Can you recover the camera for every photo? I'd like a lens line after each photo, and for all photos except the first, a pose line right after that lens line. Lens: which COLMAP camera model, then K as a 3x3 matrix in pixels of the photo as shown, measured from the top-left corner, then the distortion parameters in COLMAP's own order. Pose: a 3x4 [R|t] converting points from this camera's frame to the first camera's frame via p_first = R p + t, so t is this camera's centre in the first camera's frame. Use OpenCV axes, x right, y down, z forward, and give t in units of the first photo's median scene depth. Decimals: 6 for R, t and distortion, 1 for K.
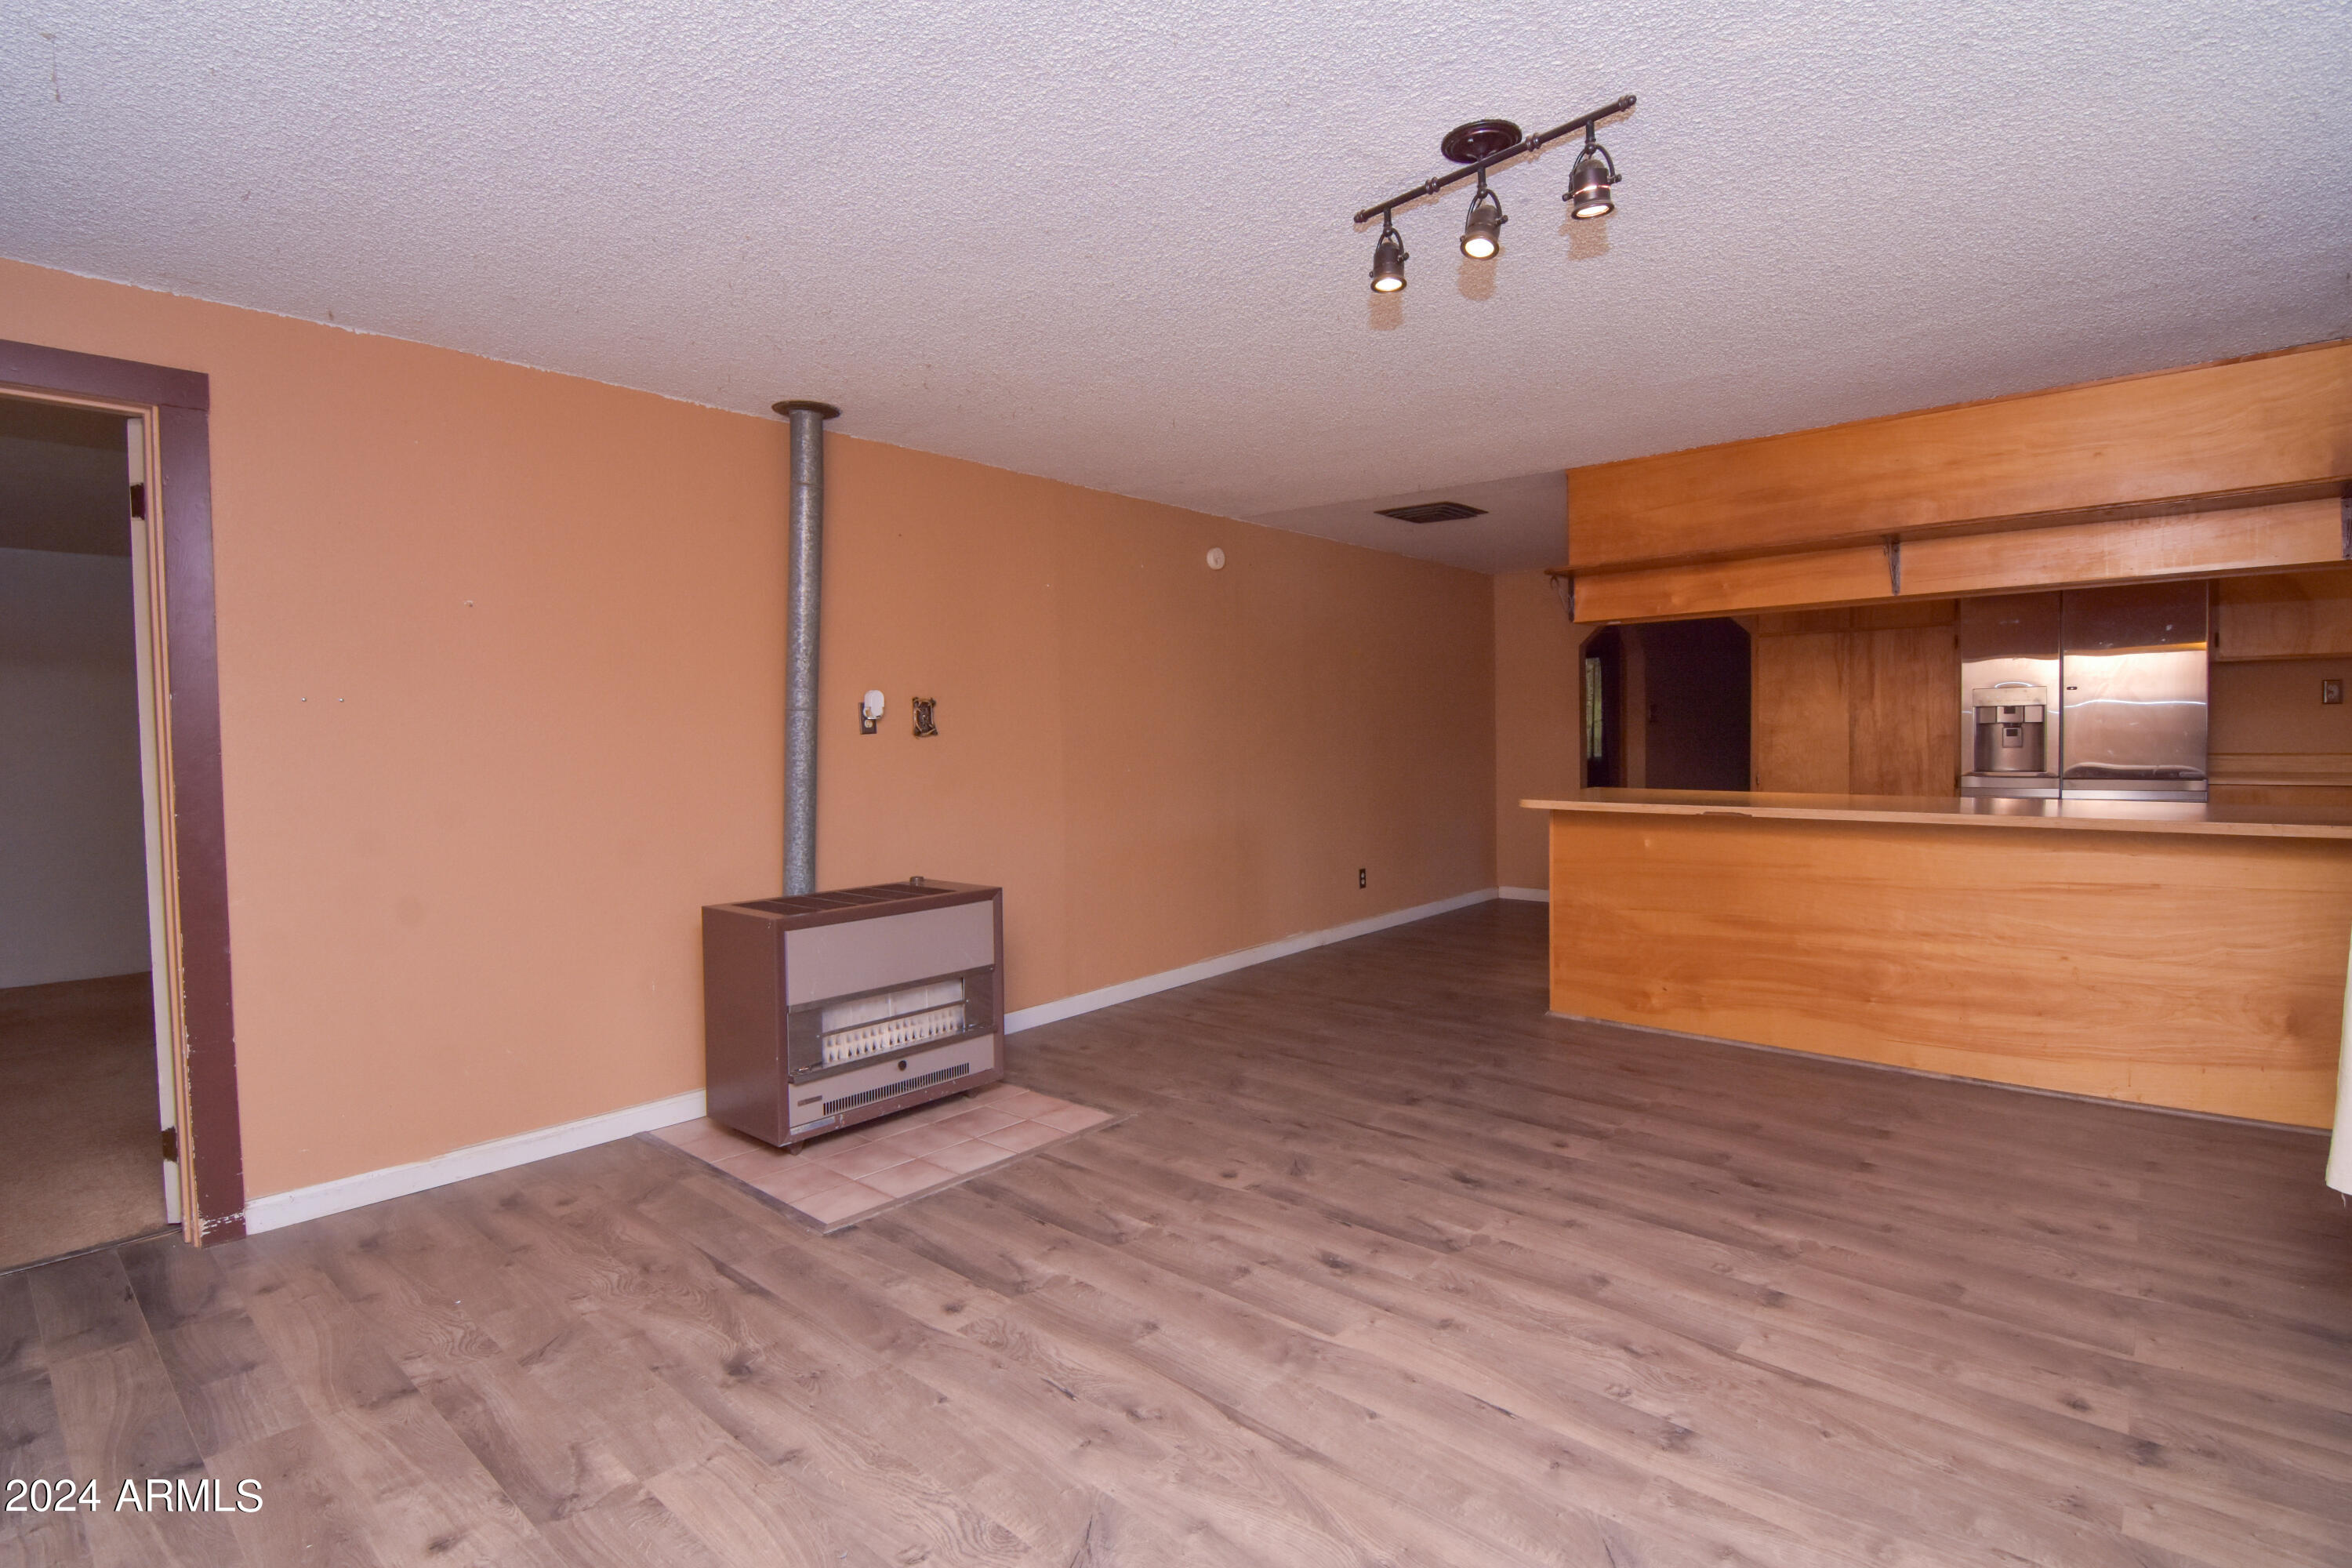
lens RADIAL K [[1133.2, 0, 1163.2], [0, 1133.2, 771.9], [0, 0, 1]] dist [-0.006777, -0.009806]
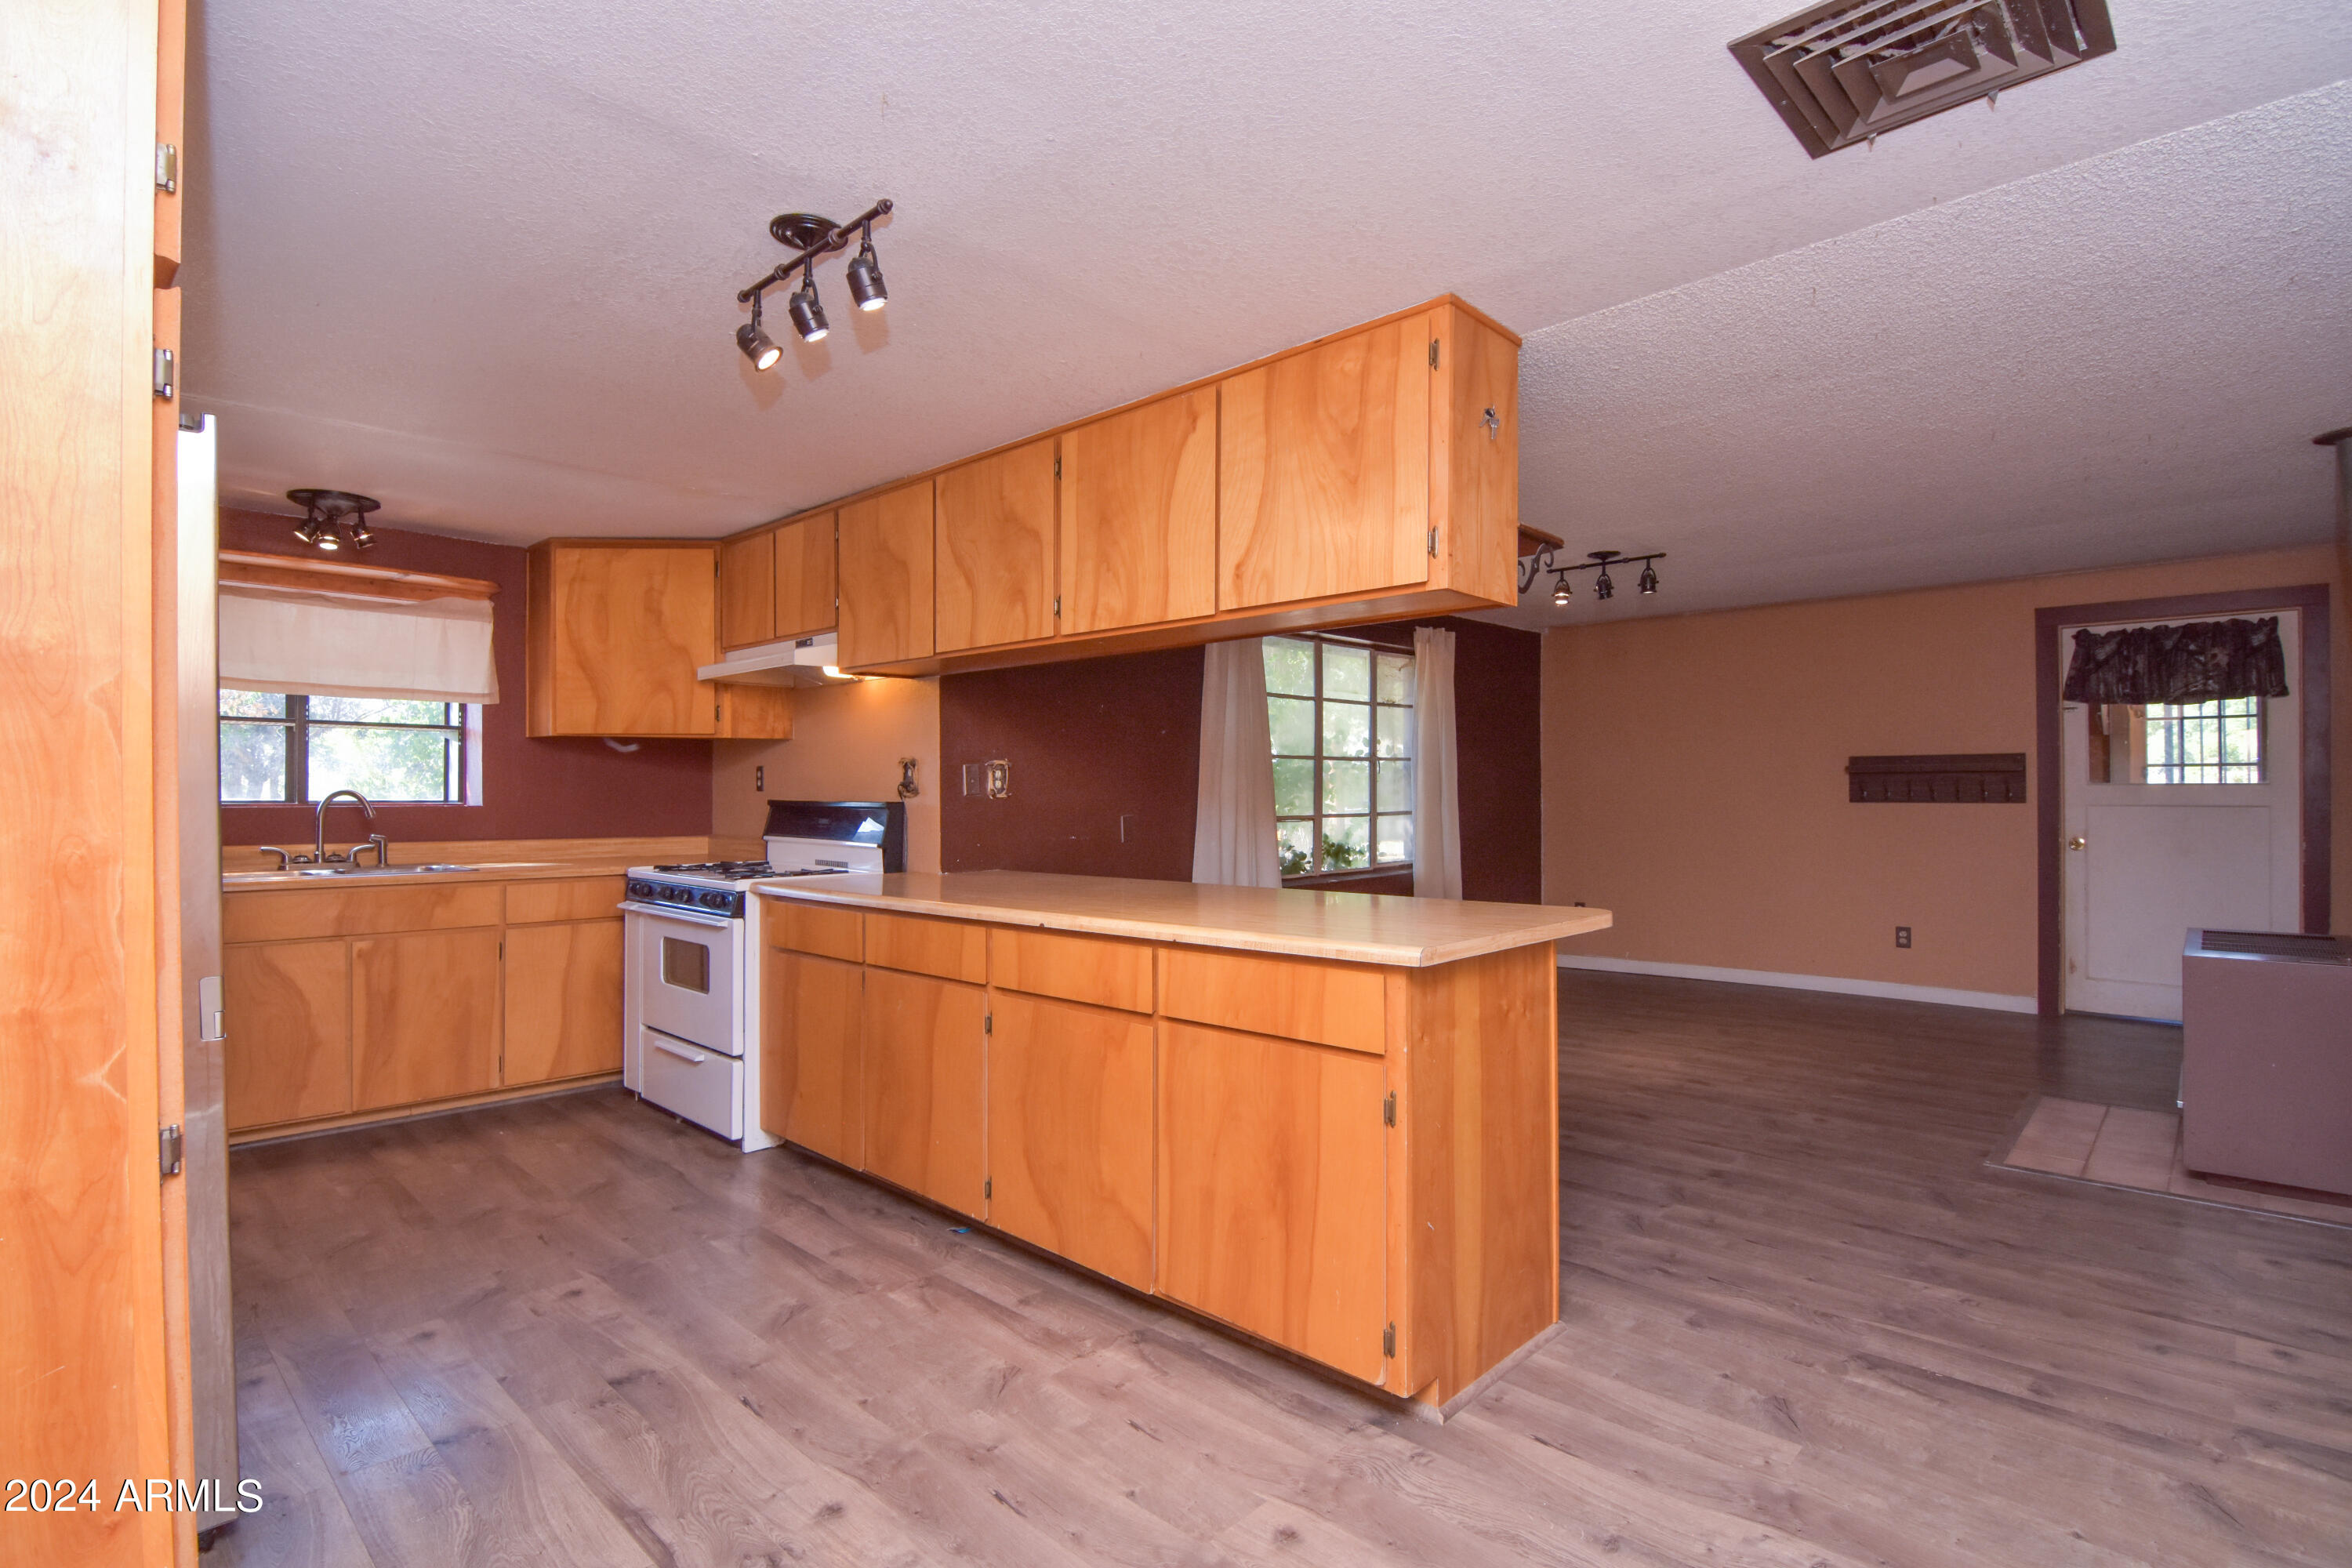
lens RADIAL K [[1133.2, 0, 1163.8], [0, 1133.2, 782.2], [0, 0, 1]] dist [-0.006777, -0.009806]
pose [[-0.998805, 0.023446, 0.042876, 0.849673], [0.024612, 0.999336, 0.026876, -0.106883], [-0.042217, 0.027899, -0.998719, 2.613254]]
